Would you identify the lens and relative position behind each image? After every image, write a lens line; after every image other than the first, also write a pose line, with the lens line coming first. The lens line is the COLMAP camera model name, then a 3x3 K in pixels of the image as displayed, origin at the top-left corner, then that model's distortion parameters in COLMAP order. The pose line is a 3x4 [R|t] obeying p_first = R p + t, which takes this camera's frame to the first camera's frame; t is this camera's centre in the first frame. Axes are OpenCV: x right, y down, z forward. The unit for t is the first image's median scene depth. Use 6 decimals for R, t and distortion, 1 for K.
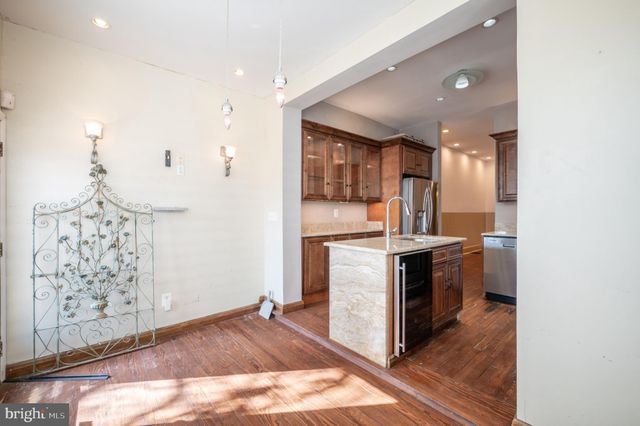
lens RADIAL K [[273.6, 0, 316.1], [0, 273.6, 213.1], [0, 0, 1]] dist [-0.000487, -0.000017]
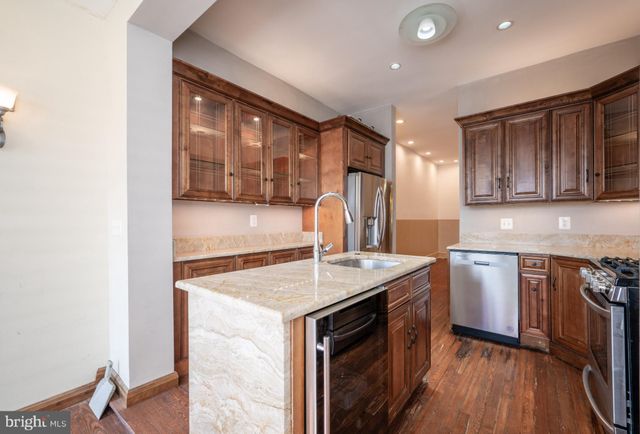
lens RADIAL K [[273.1, 0, 323.7], [0, 273.1, 219.0], [0, 0, 1]] dist [0.000687, -0.000117]
pose [[0.983401, -0.001928, 0.181433, 0.140275], [0.003050, 0.999978, -0.005905, 0.000644], [-0.181418, 0.006360, 0.983385, 0.338727]]
